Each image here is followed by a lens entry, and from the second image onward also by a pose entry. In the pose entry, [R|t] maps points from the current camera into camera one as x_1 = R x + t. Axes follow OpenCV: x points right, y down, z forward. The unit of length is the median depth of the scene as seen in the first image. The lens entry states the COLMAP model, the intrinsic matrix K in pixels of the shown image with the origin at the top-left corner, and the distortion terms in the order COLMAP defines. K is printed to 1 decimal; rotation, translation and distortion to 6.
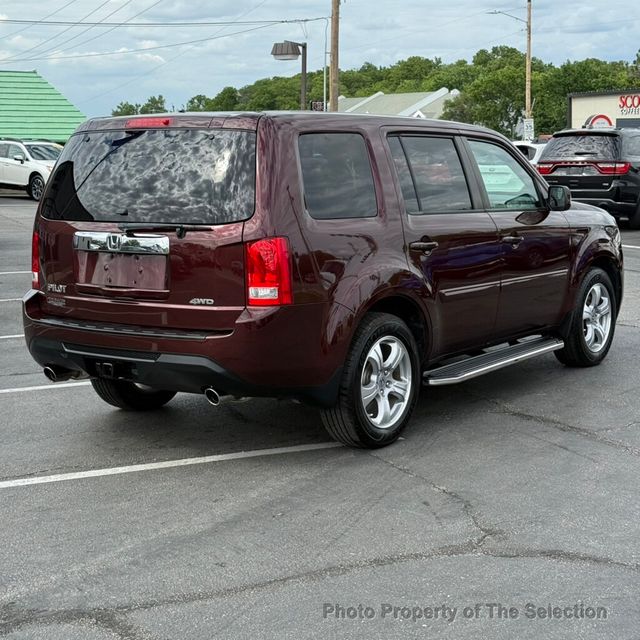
lens RADIAL K [[1123.9, 0, 320.0], [0, 1123.9, 320.0], [0, 0, 1]] dist [0.017549, 0.003412]
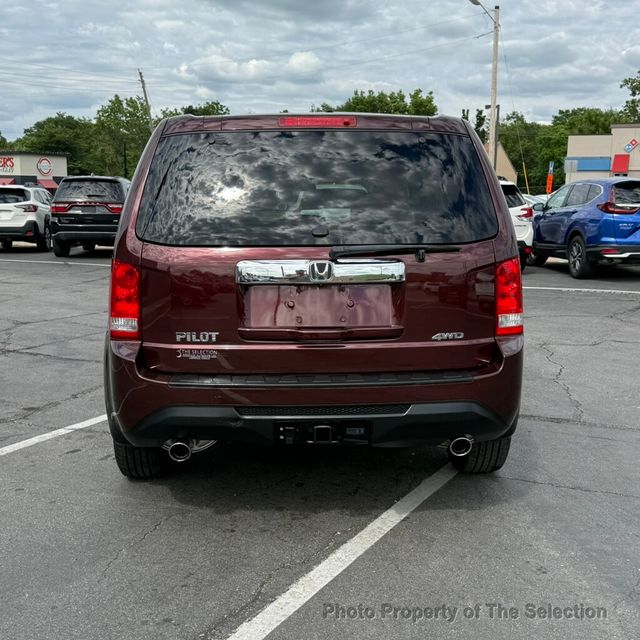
lens RADIAL K [[790.2, 0, 322.1], [0, 790.2, 326.0], [0, 0, 1]] dist [0.059089, -0.015173]
pose [[0.768361, -0.080297, 0.634960, -0.533871], [0.076726, 0.996500, 0.033172, -0.049109], [-0.635401, 0.023230, 0.771832, 0.573879]]
